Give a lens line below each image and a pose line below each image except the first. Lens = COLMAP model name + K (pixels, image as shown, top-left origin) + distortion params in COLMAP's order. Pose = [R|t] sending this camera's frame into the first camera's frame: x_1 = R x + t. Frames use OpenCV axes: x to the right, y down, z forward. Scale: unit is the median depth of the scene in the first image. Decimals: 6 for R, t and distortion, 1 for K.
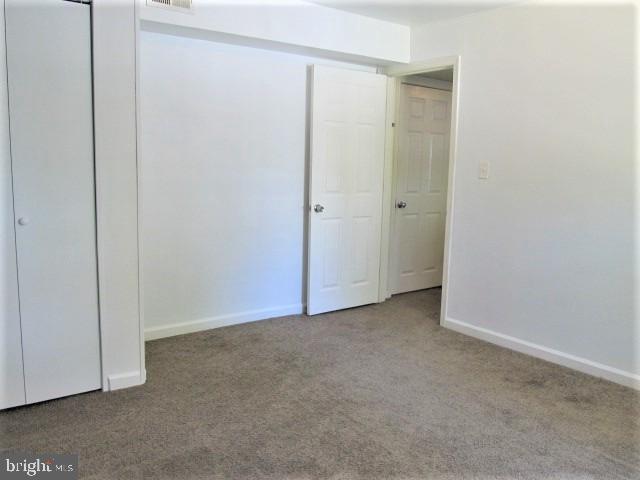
lens RADIAL K [[540.0, 0, 319.4], [0, 540.0, 239.9], [0, 0, 1]] dist [-0.019958, 0.009050]
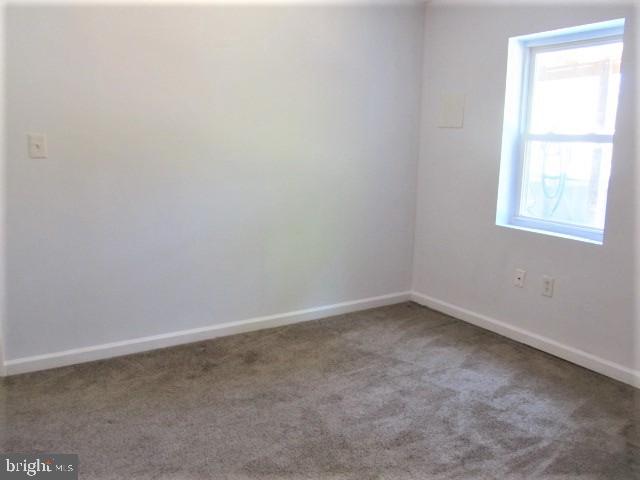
lens RADIAL K [[540.0, 0, 319.6], [0, 540.0, 239.5], [0, 0, 1]] dist [-0.019958, 0.009050]
pose [[0.084796, -0.196374, 0.976856, -0.473113], [0.127915, 0.974420, 0.184780, -0.107081], [-0.988154, 0.109286, 0.107746, 0.658140]]
